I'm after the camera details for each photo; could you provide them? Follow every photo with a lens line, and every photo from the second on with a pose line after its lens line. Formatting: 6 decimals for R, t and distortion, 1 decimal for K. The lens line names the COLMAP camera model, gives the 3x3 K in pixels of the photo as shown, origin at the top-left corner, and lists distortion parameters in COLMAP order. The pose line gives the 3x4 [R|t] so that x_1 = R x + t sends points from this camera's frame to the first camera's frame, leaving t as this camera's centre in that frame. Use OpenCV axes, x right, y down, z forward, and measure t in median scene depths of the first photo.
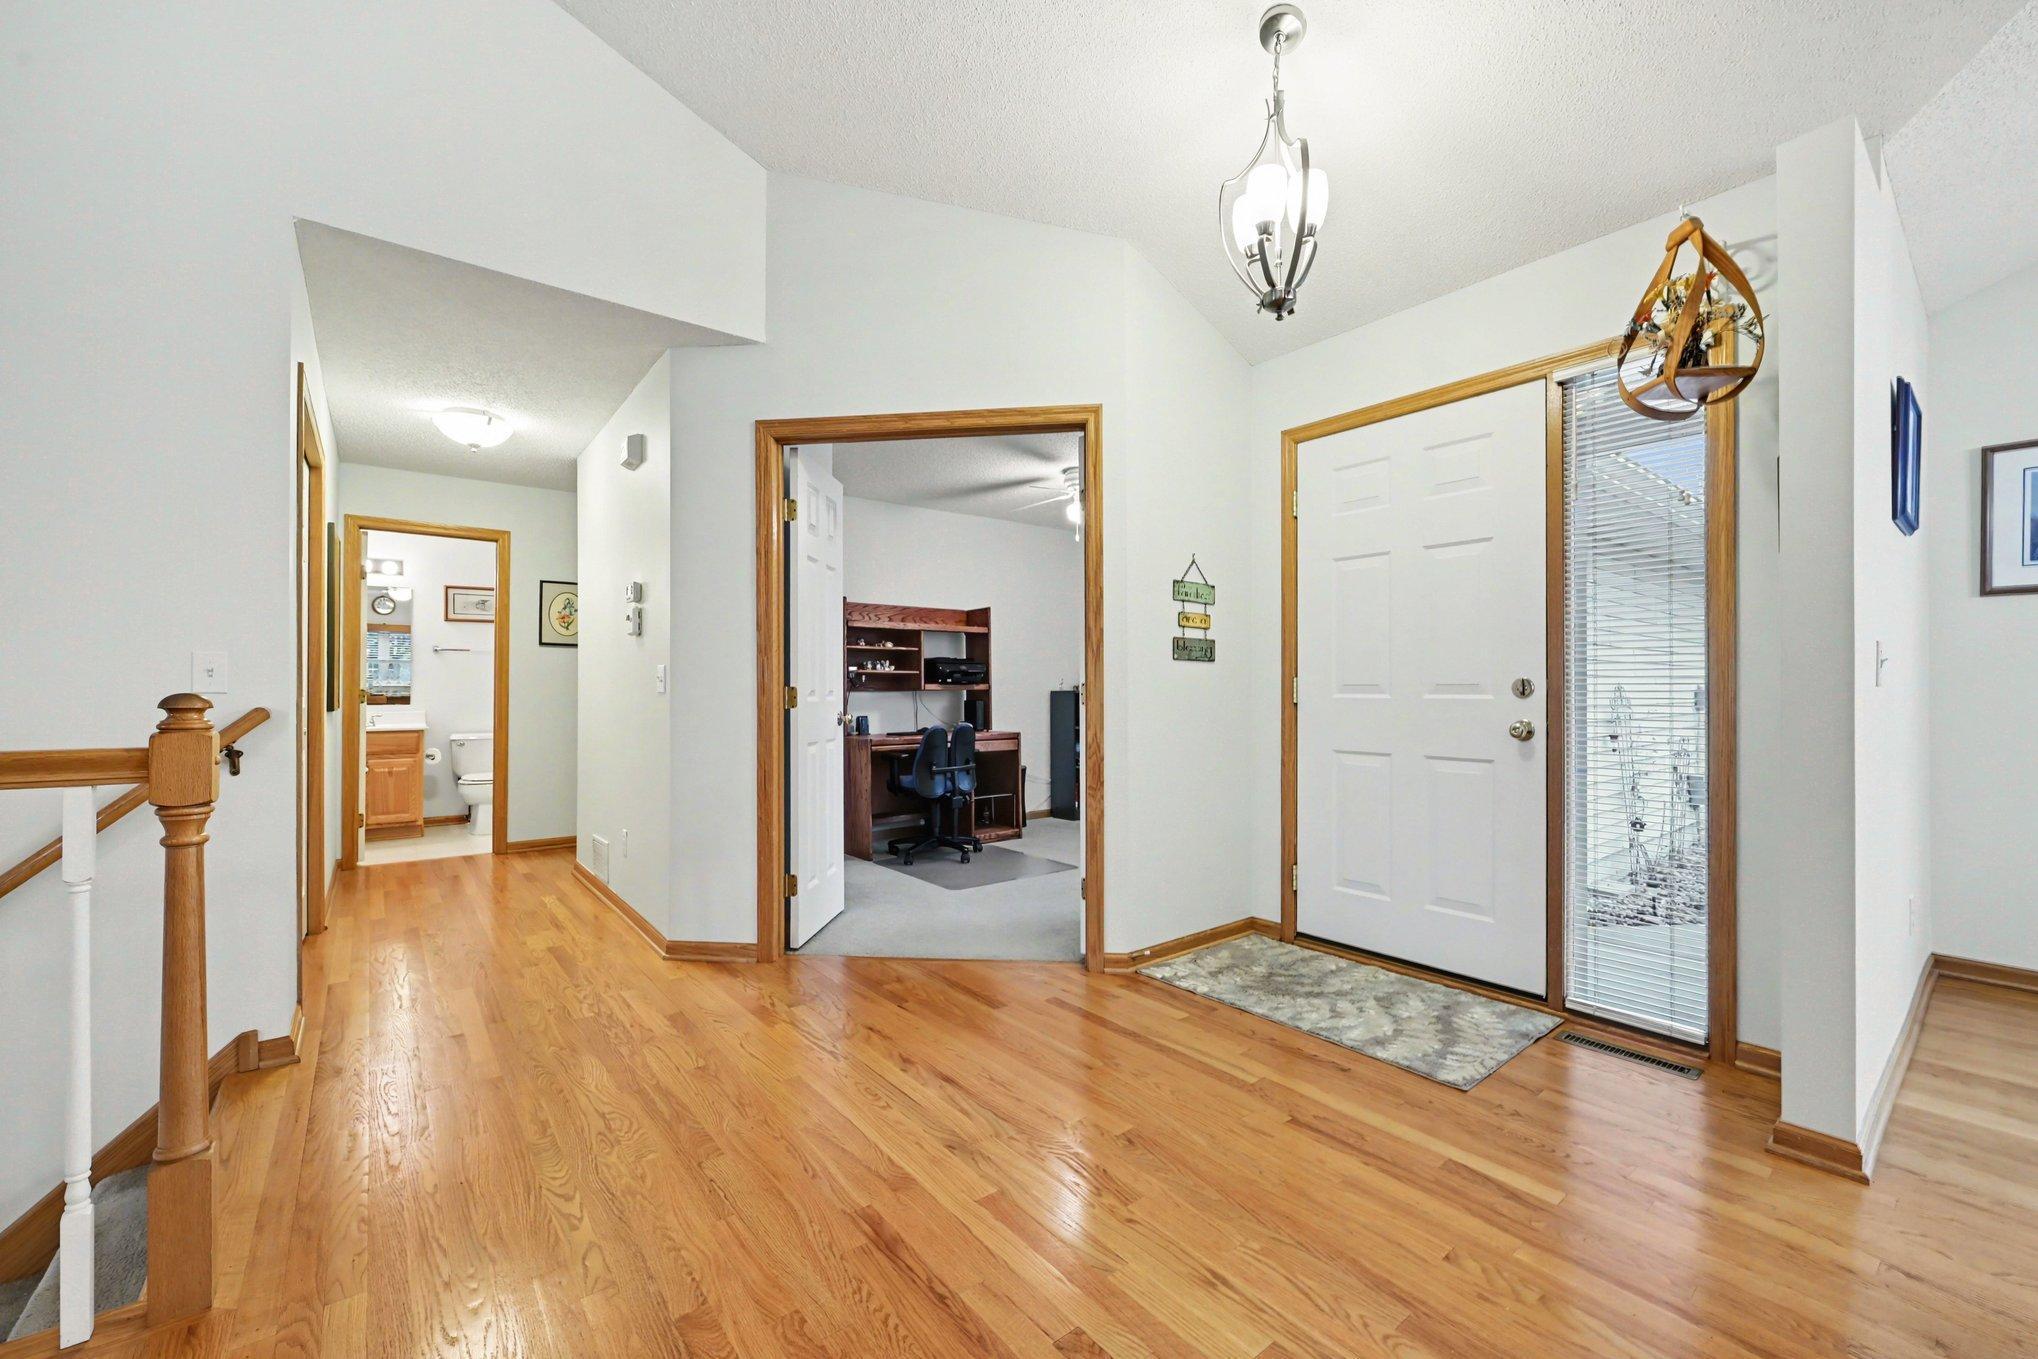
lens RADIAL K [[821.0, 0, 1018.6], [0, 821.0, 684.1], [0, 0, 1]] dist [-0.001604, -0.000751]
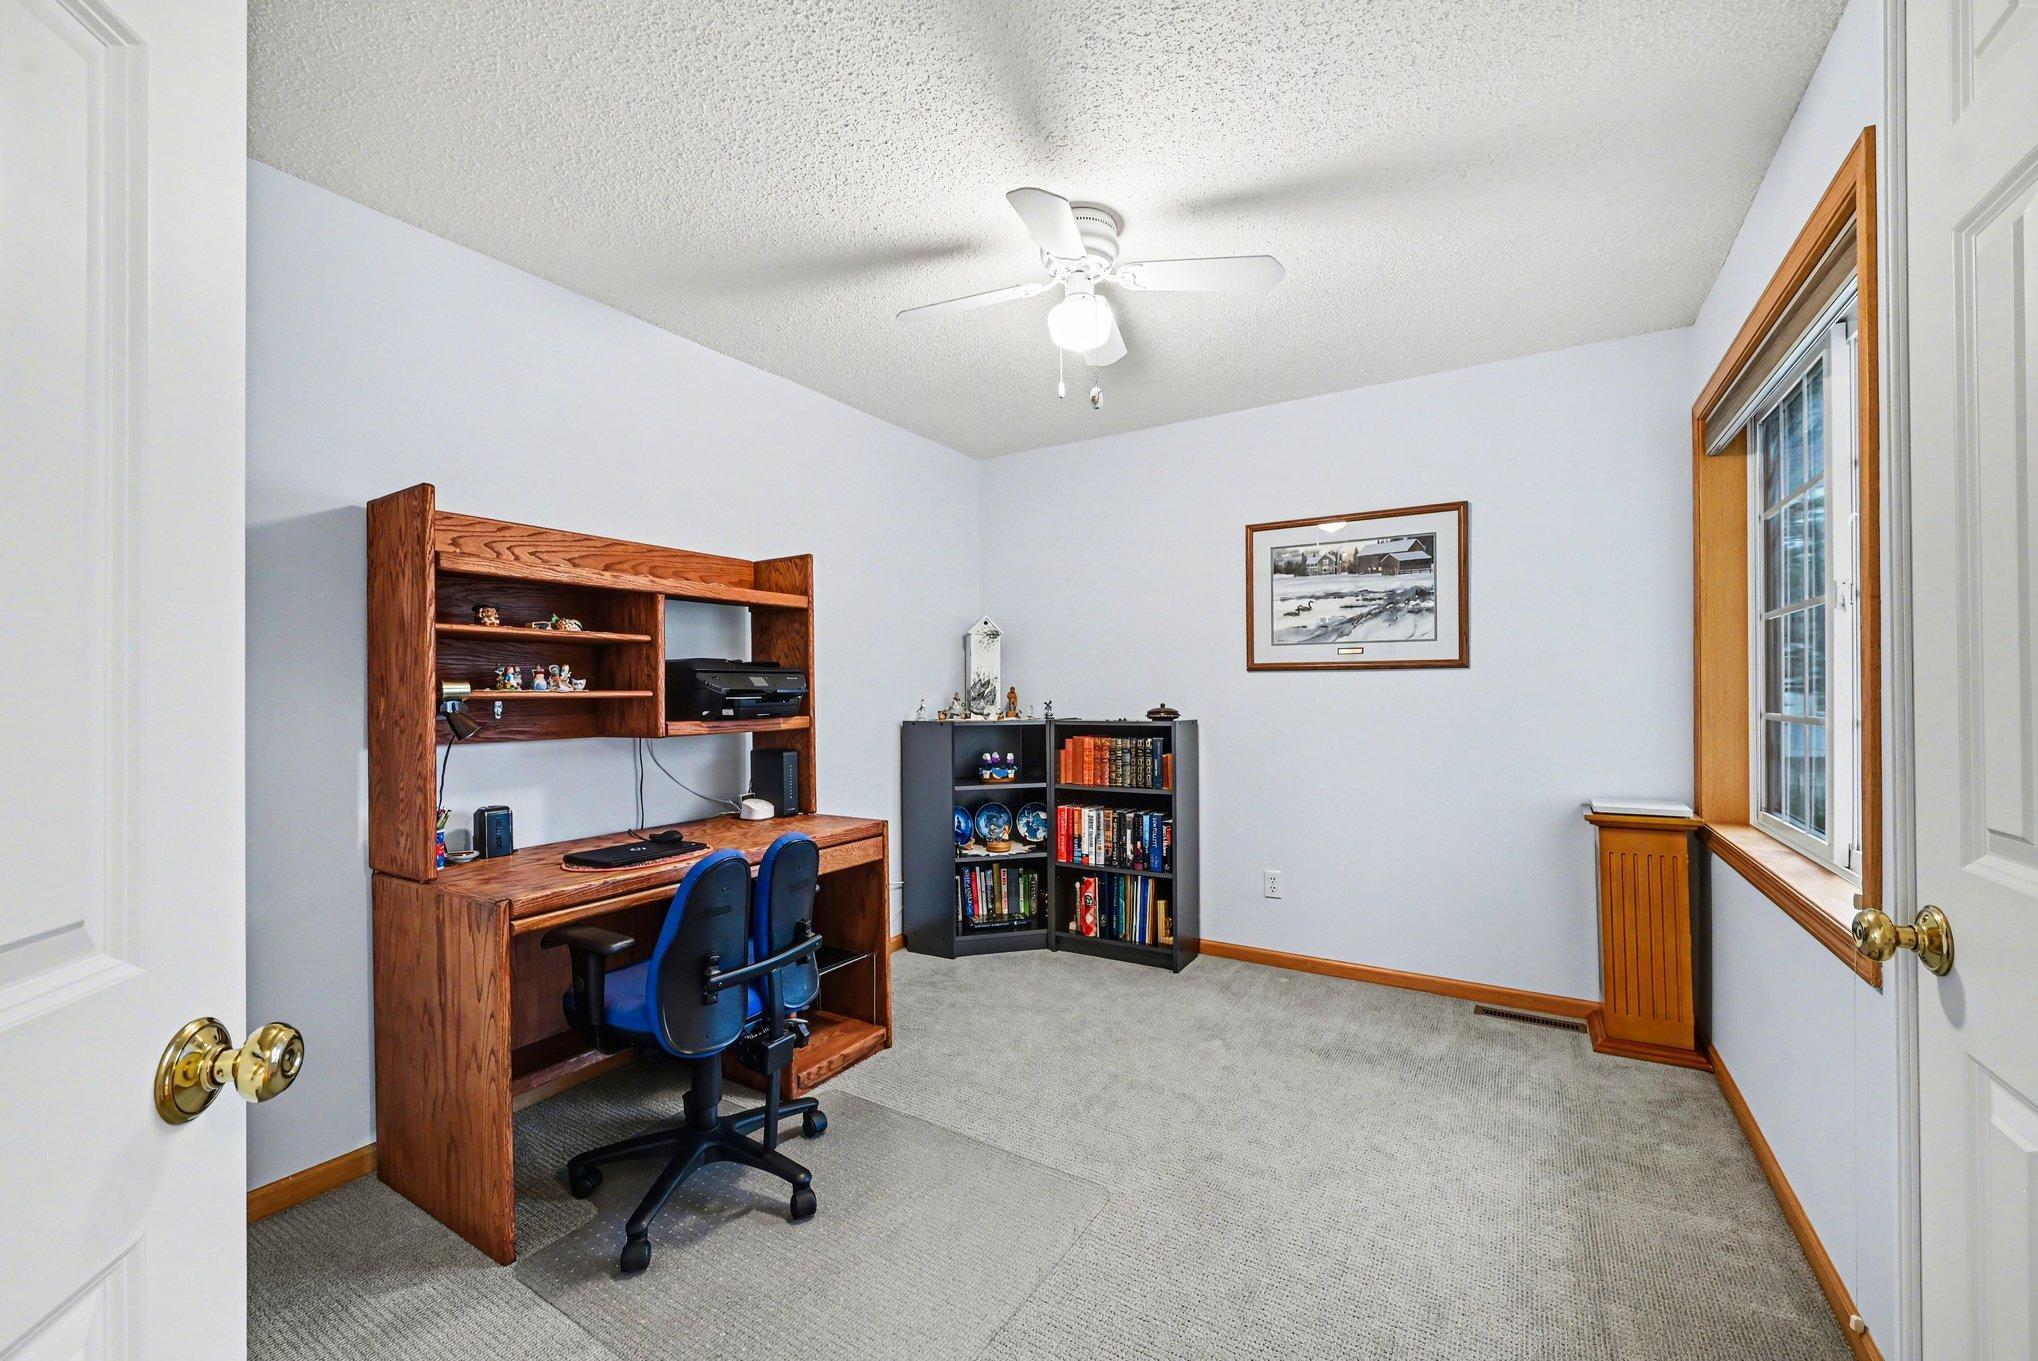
lens RADIAL K [[821.0, 0, 1013.9], [0, 821.0, 683.8], [0, 0, 1]] dist [-0.001604, -0.000751]
pose [[0.944021, -0.000385, 0.329886, -0.084060], [0.001317, 0.999996, -0.002600, -0.017870], [-0.329883, 0.002889, 0.944017, 0.540466]]
